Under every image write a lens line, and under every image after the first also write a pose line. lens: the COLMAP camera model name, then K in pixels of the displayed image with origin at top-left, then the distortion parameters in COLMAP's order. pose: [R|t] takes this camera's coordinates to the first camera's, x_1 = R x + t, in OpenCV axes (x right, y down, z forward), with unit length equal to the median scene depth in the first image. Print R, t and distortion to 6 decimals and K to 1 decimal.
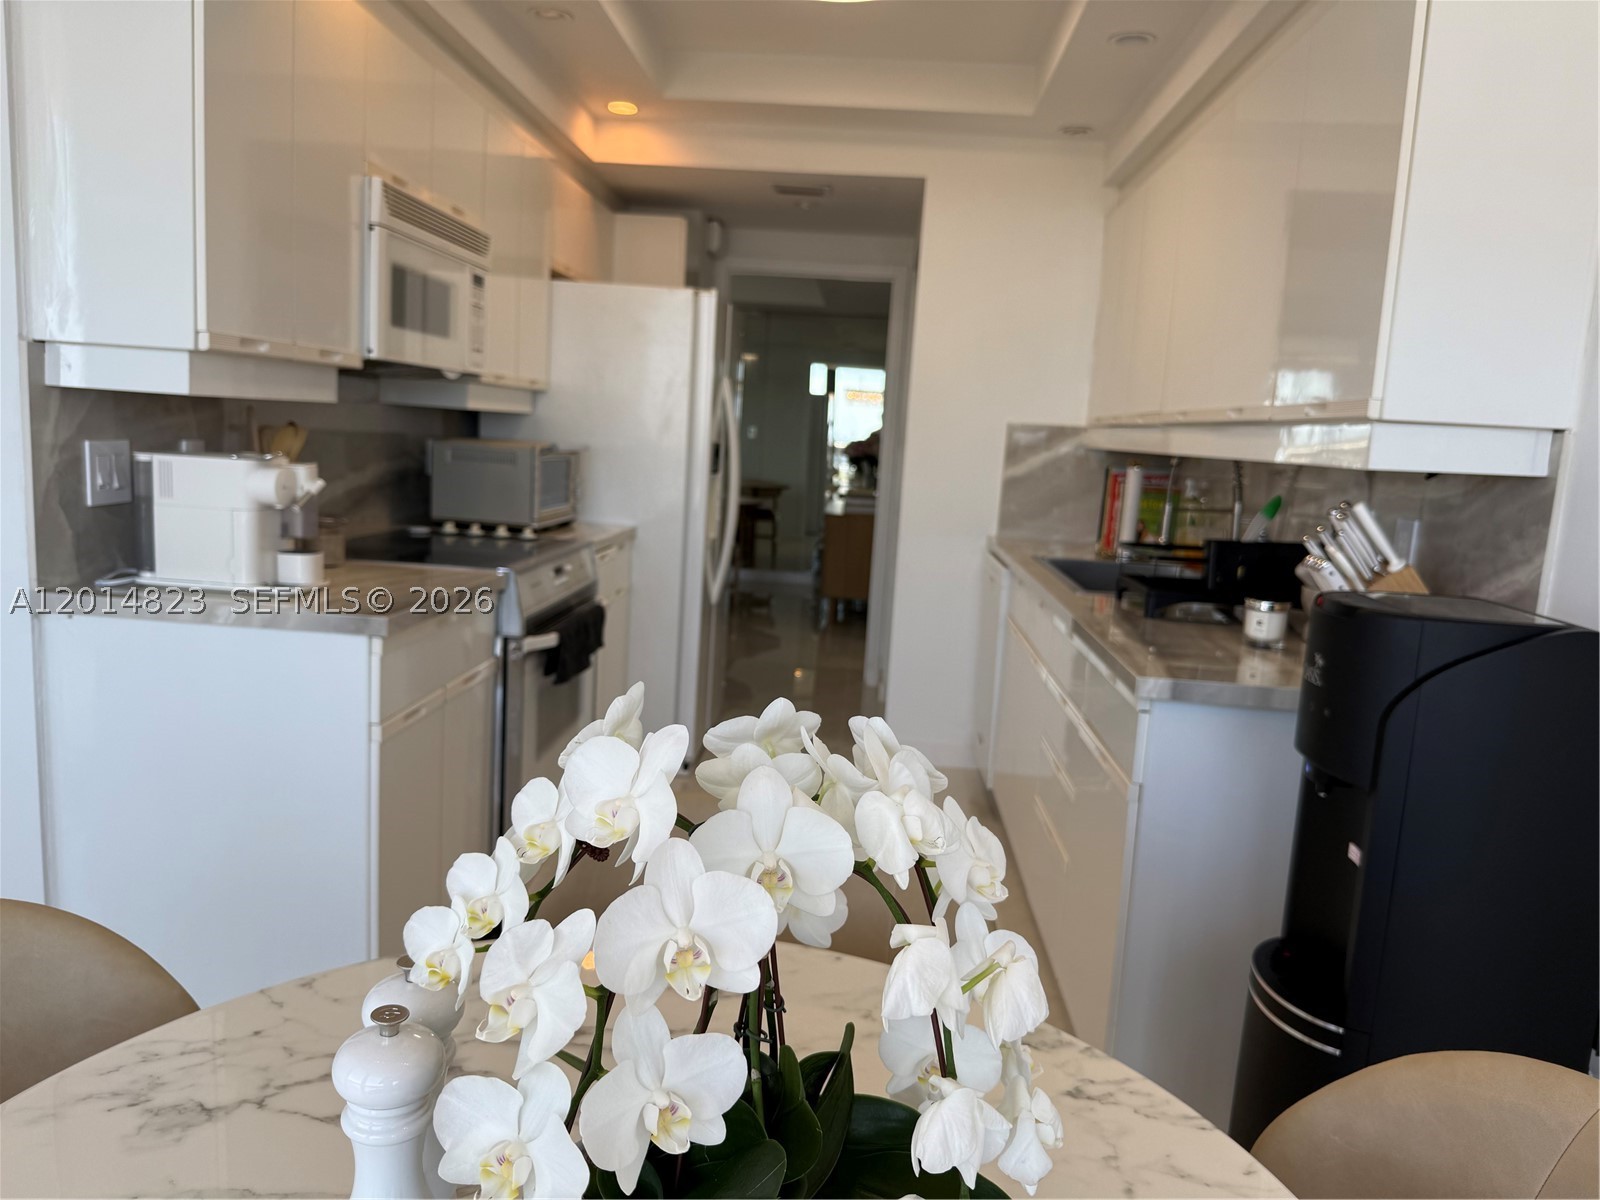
lens RADIAL K [[1118.0, 0, 805.3], [0, 1118.0, 594.0], [0, 0, 1]] dist [0.005591, -0.004374]
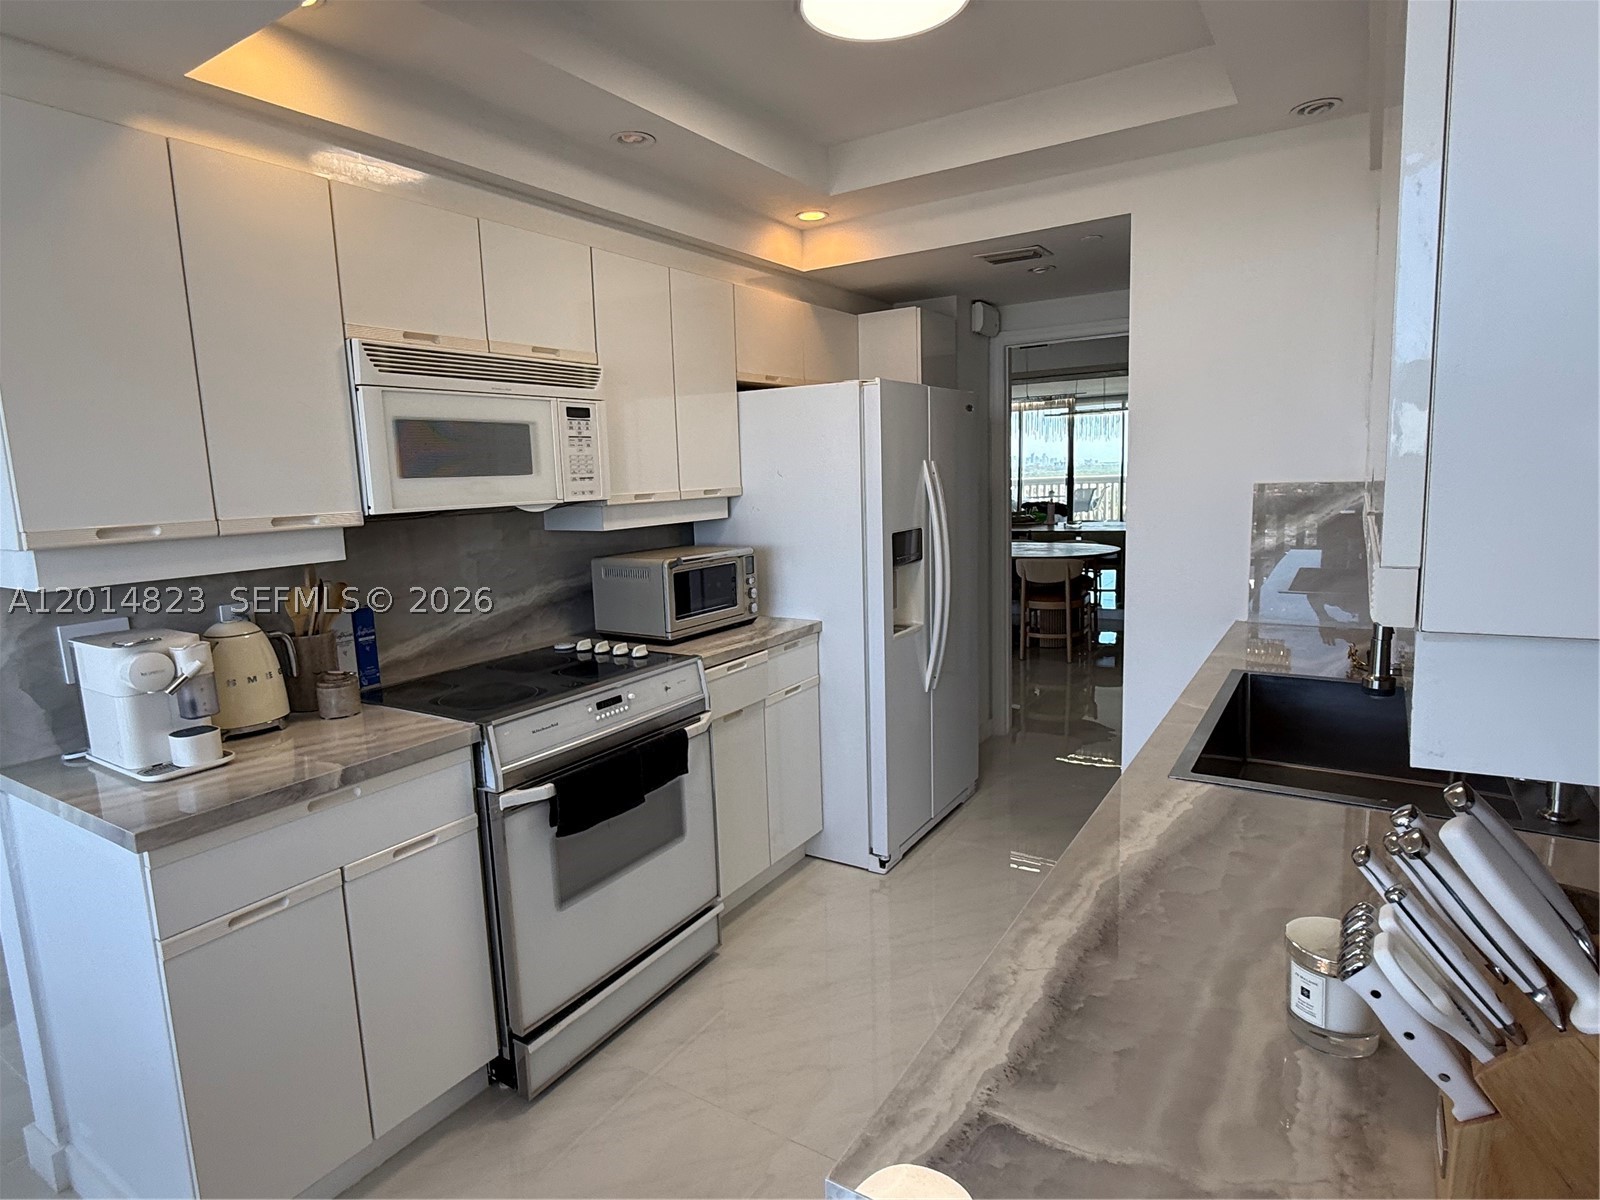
lens RADIAL K [[867.2, 0, 806.4], [0, 867.2, 599.3], [0, 0, 1]] dist [-0.001164, 0.000726]
pose [[0.877133, -0.019210, -0.479863, 0.228898], [0.015182, 0.999809, -0.012272, -0.077829], [0.480008, 0.003479, 0.877257, 0.328326]]
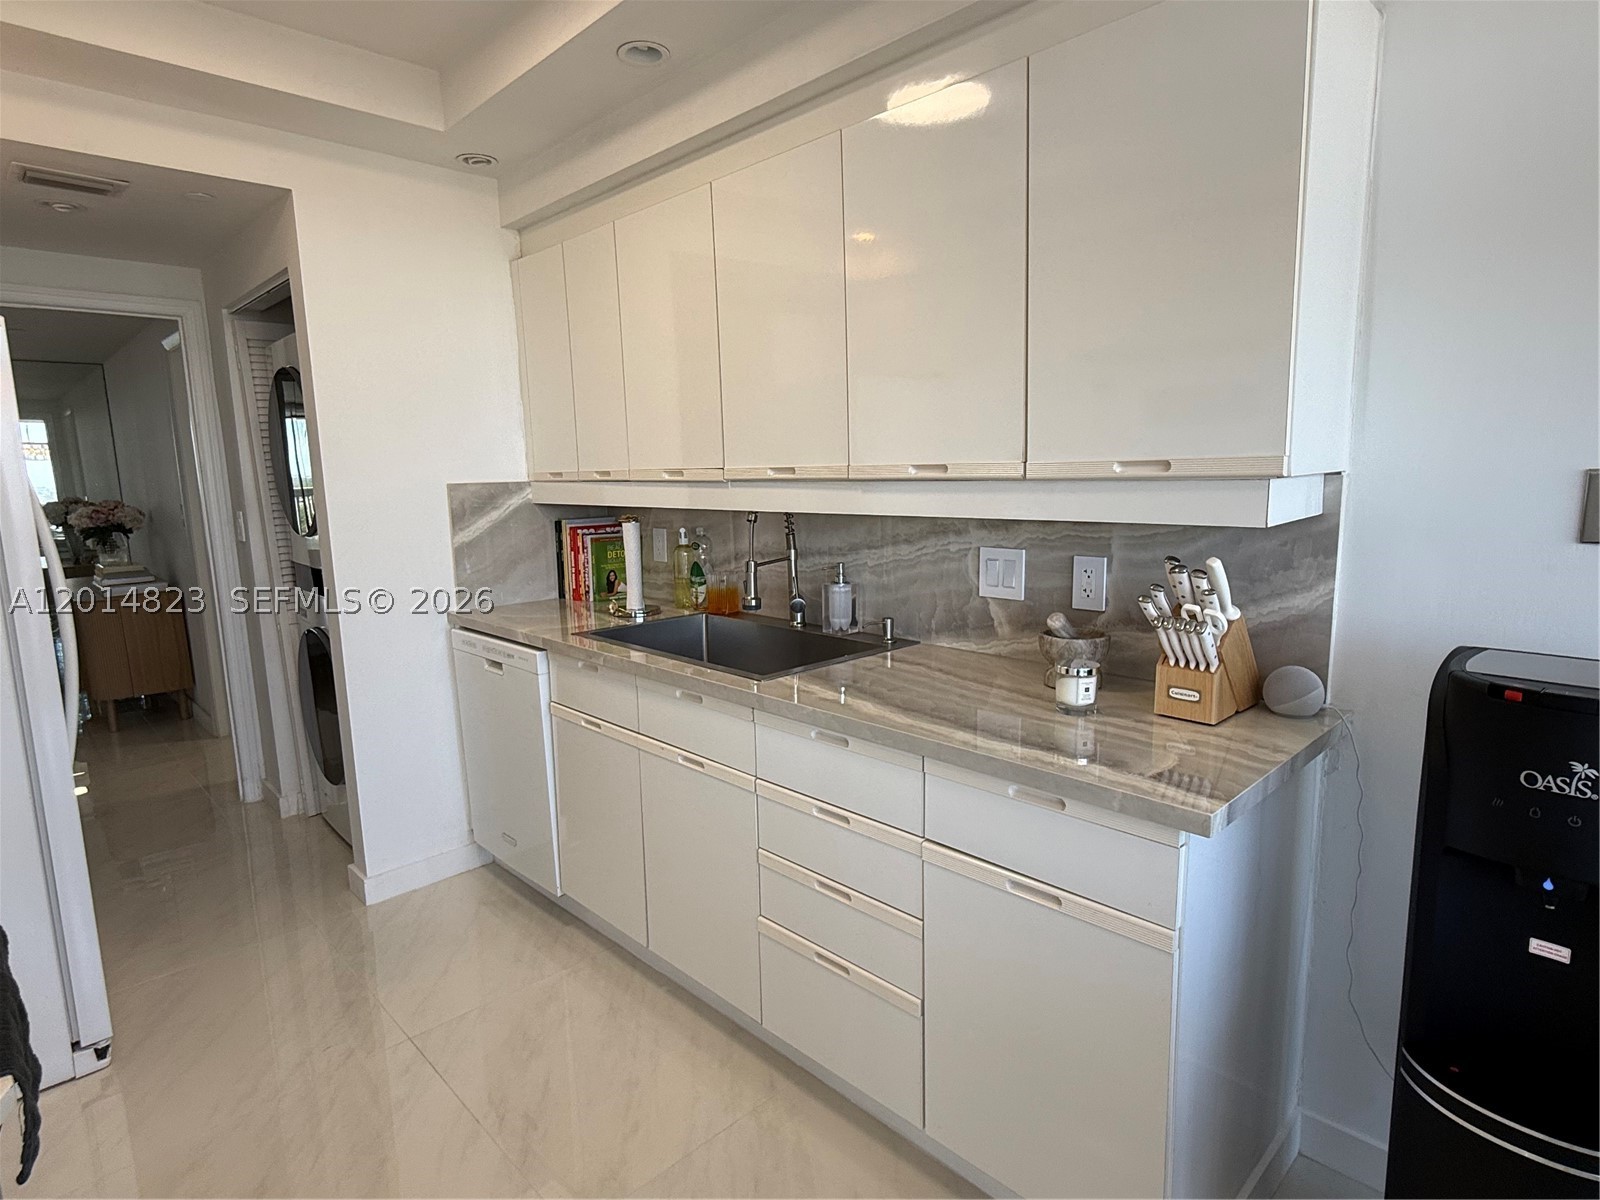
lens RADIAL K [[867.2, 0, 806.4], [0, 867.2, 599.3], [0, 0, 1]] dist [-0.001164, 0.000726]
pose [[0.670700, -0.186218, 0.717972, -0.160548], [0.171707, 0.980658, 0.093948, -0.092238], [-0.721580, 0.060270, 0.689702, 0.370921]]
